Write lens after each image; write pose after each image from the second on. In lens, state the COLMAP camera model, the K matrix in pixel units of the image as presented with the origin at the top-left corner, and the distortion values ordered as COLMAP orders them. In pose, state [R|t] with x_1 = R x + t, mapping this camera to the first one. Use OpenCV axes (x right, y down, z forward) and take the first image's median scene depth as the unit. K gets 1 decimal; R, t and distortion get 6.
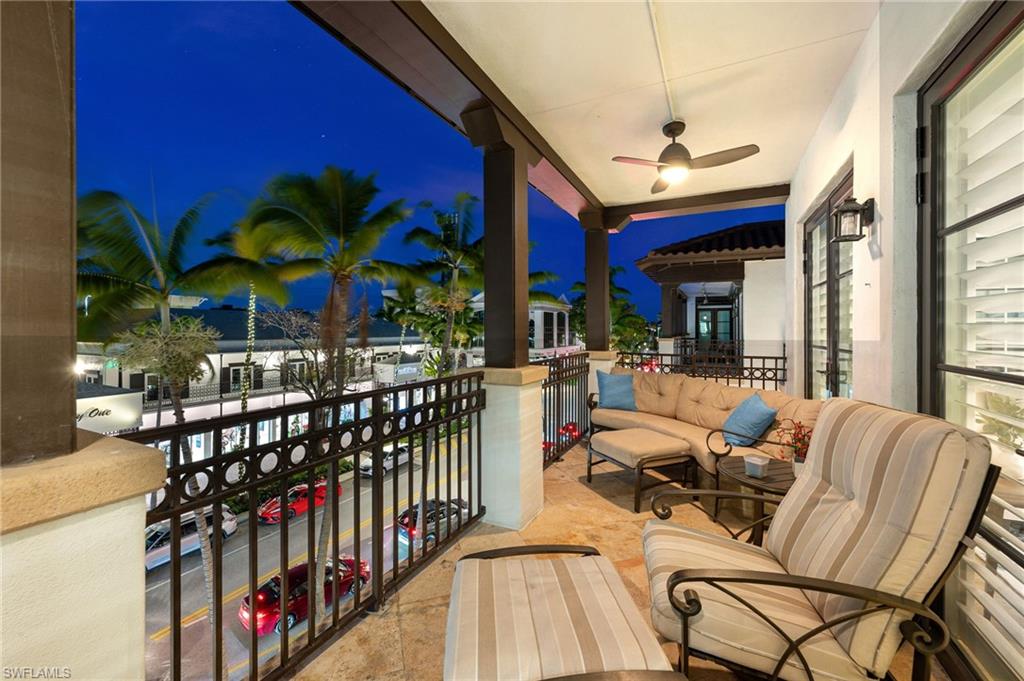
lens RADIAL K [[413.8, 0, 508.1], [0, 413.8, 335.9], [0, 0, 1]] dist [0.001505, -0.000431]
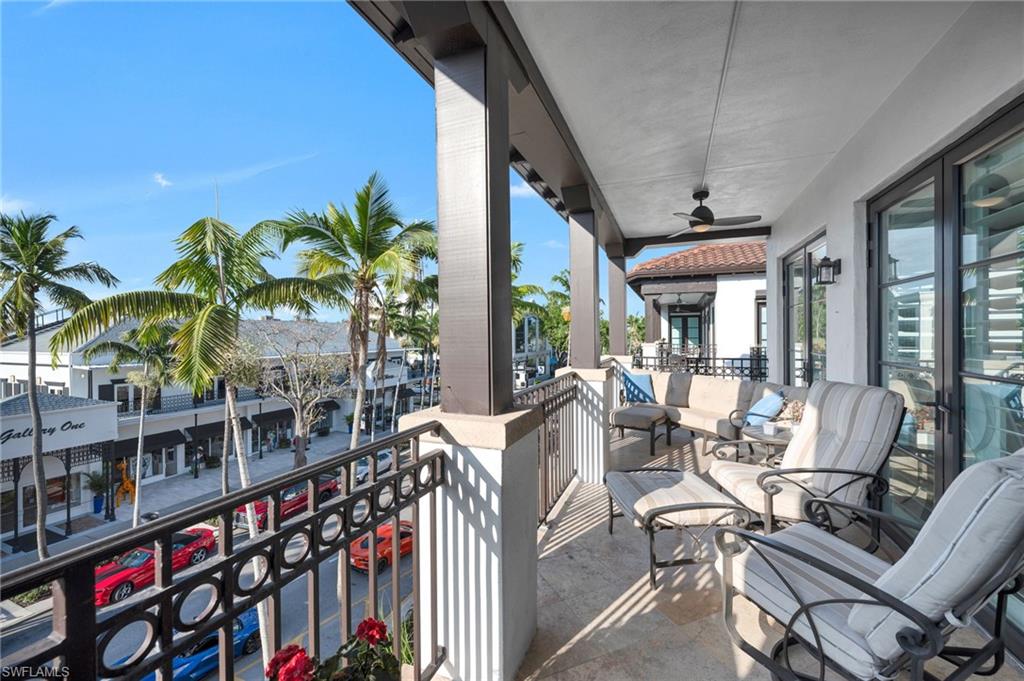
lens RADIAL K [[407.3, 0, 510.8], [0, 407.3, 348.4], [0, 0, 1]] dist [-0.008198, -0.000008]
pose [[0.996402, -0.011631, 0.083953, -0.214525], [0.010110, 0.999777, 0.018530, -0.009256], [-0.084150, -0.017614, 0.996297, -0.188897]]
